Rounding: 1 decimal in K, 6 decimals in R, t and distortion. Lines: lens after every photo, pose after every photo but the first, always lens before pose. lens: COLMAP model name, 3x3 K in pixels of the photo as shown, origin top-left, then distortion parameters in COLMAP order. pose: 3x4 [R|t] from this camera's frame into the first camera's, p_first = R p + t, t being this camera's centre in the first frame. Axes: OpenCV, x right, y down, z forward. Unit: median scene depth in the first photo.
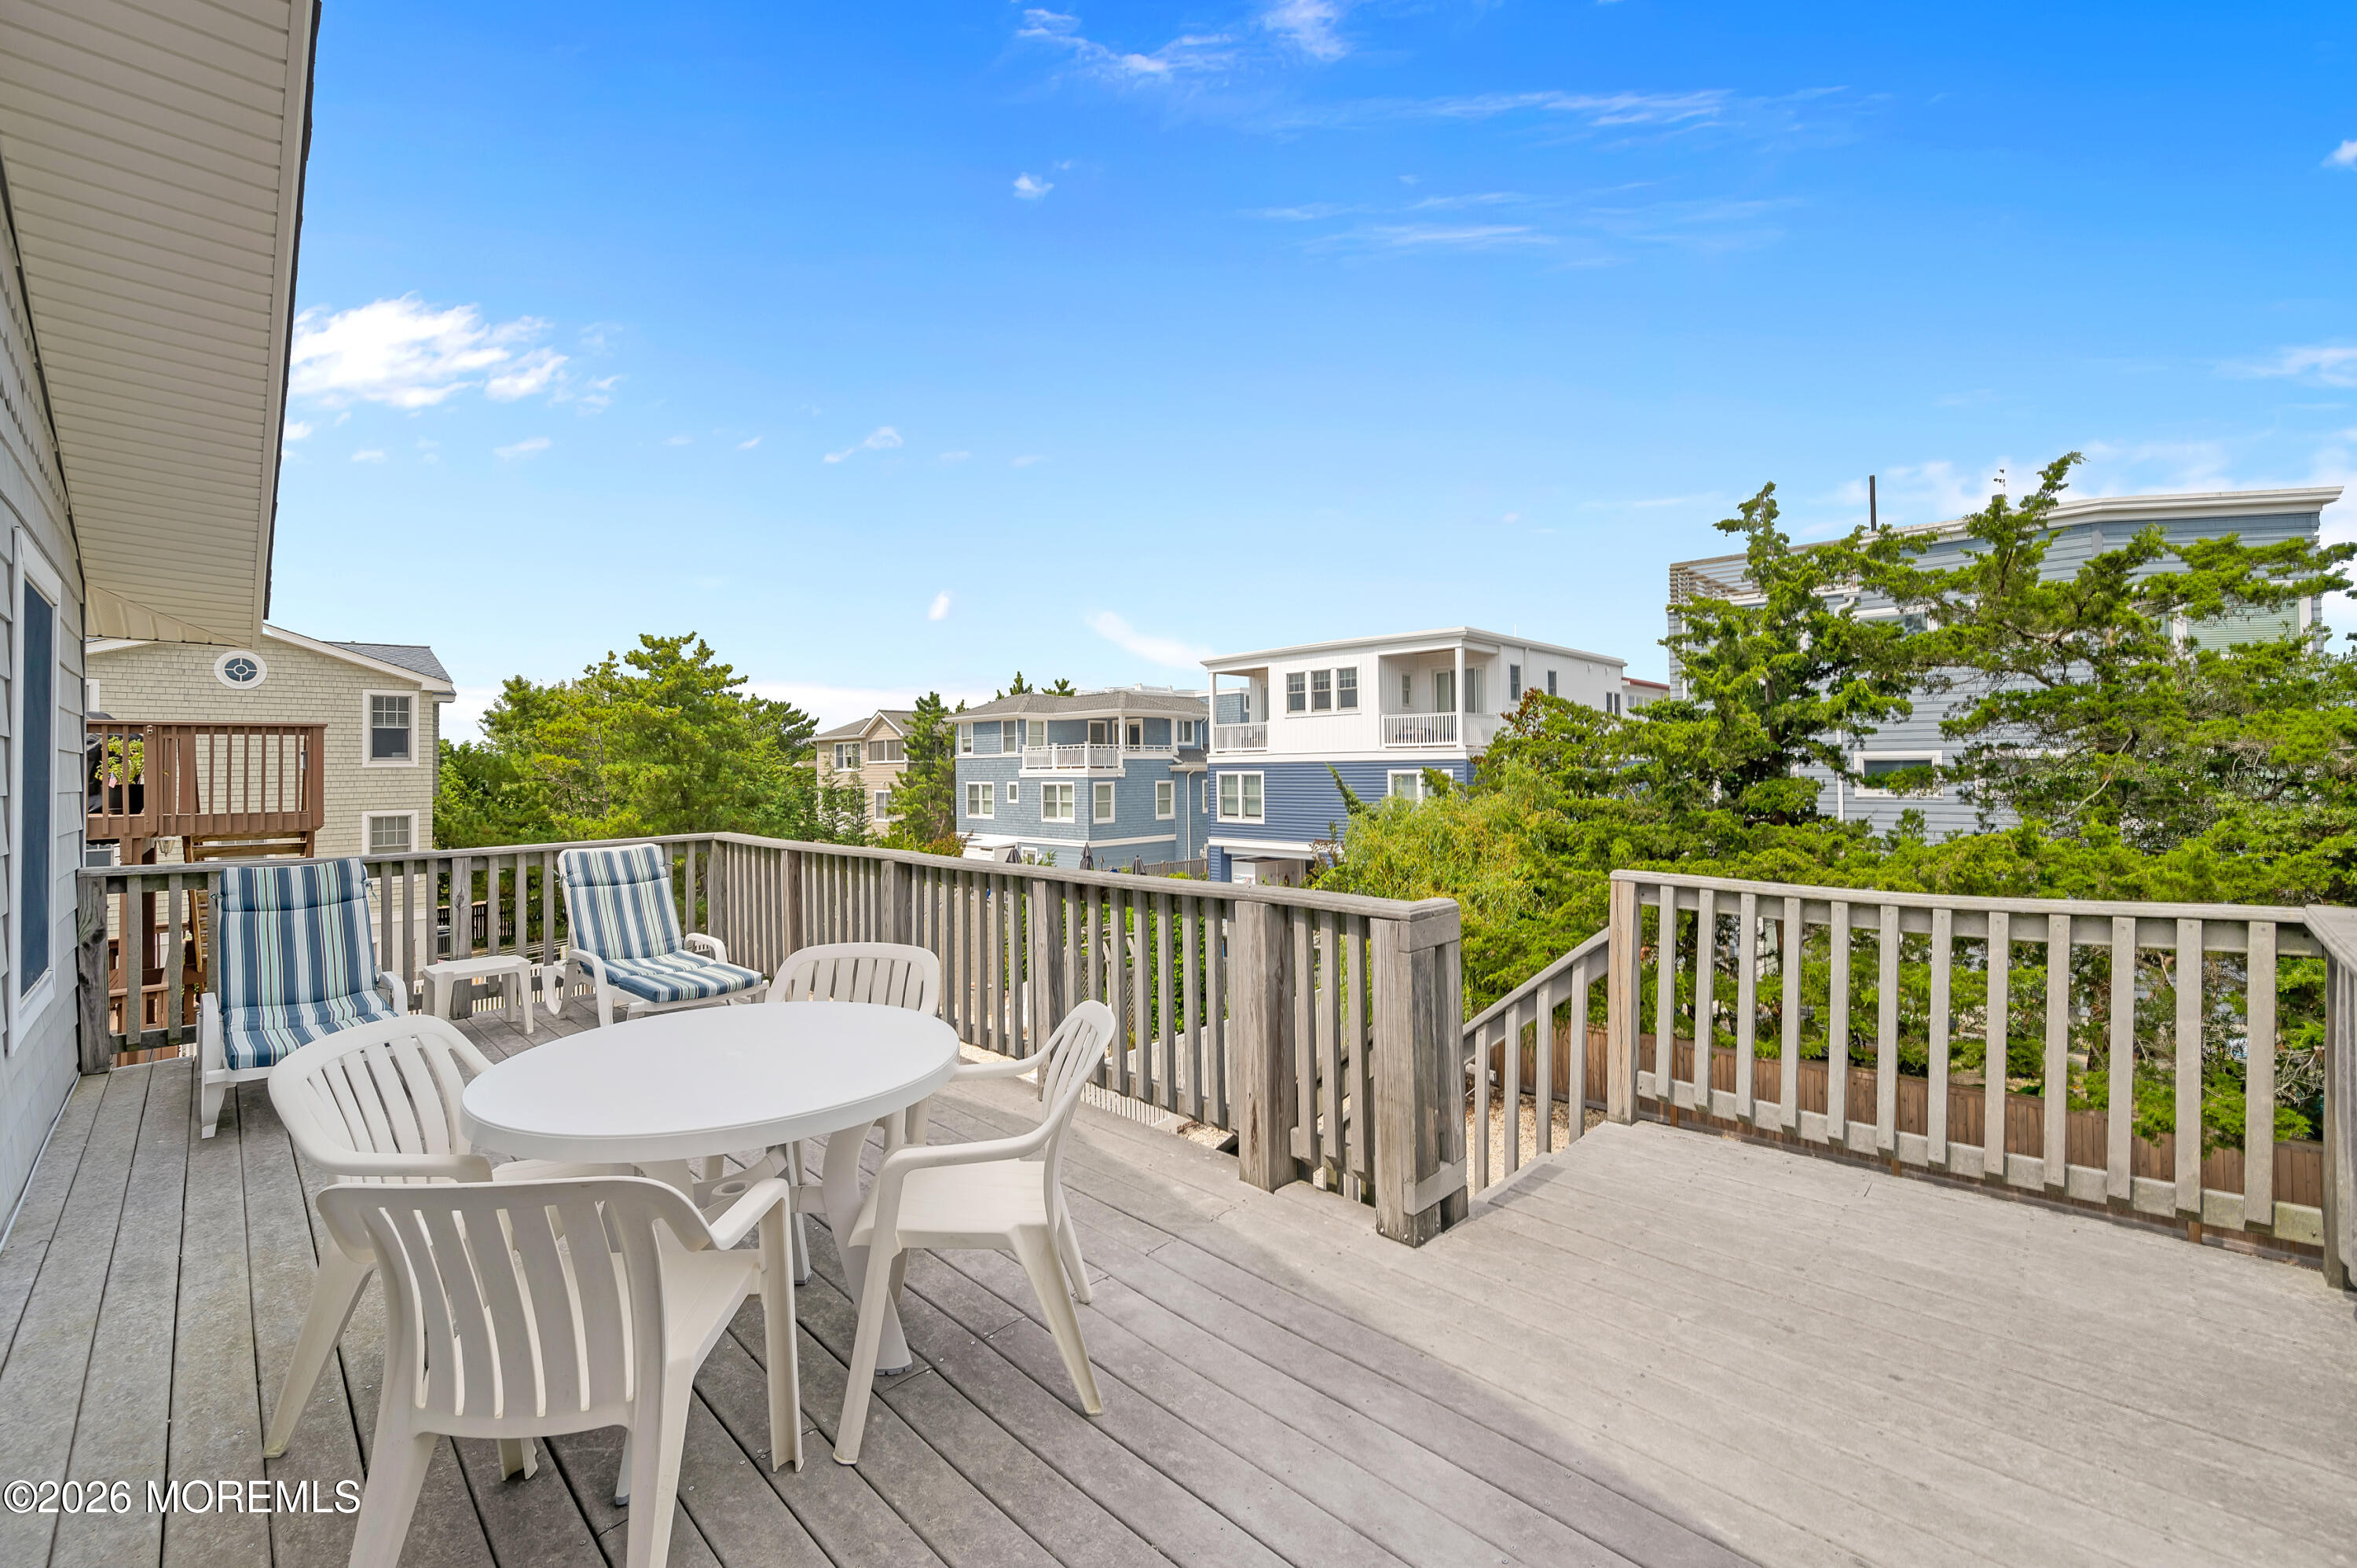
lens RADIAL K [[939.0, 0, 1178.5], [0, 939.0, 784.0], [0, 0, 1]] dist [-0.000841, -0.000130]
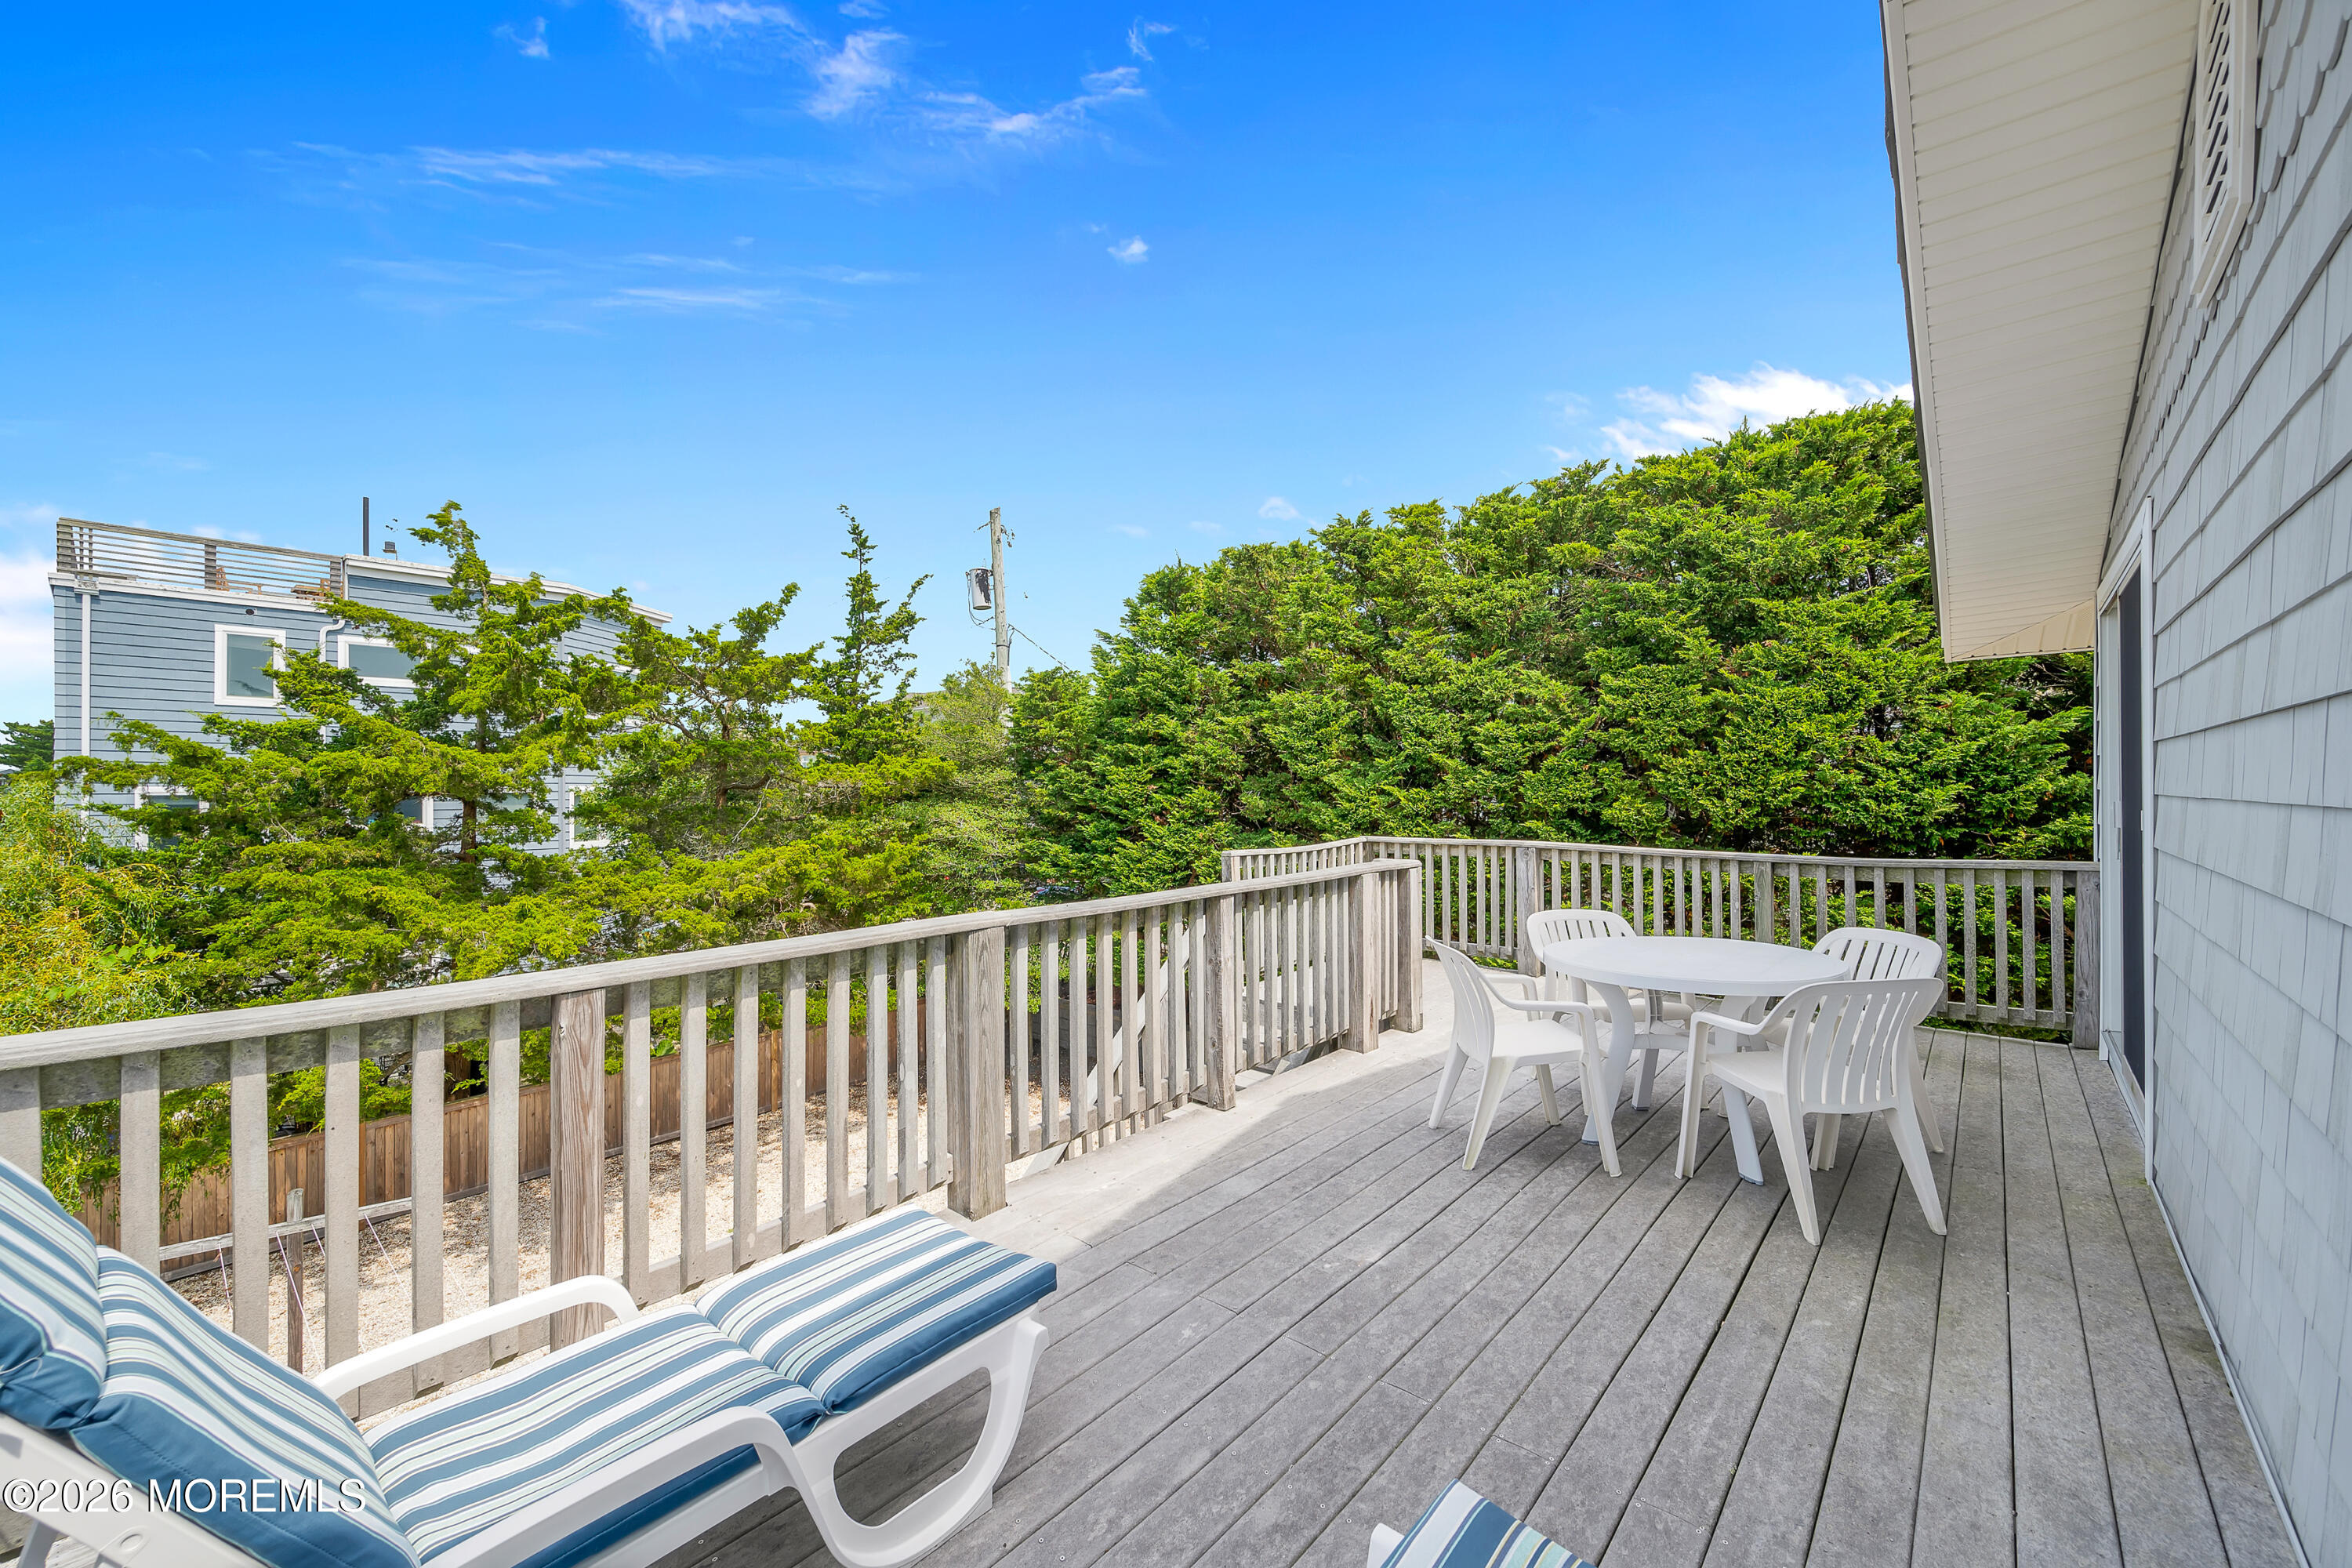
lens RADIAL K [[937.0, 0, 1176.0], [0, 937.0, 784.0], [0, 0, 1]] dist [-0.000841, -0.000130]
pose [[-0.054307, 0.019474, 0.998334, -1.247540], [0.024073, 0.999545, -0.018188, 0.001650], [-0.998234, 0.023045, -0.054751, 1.184564]]
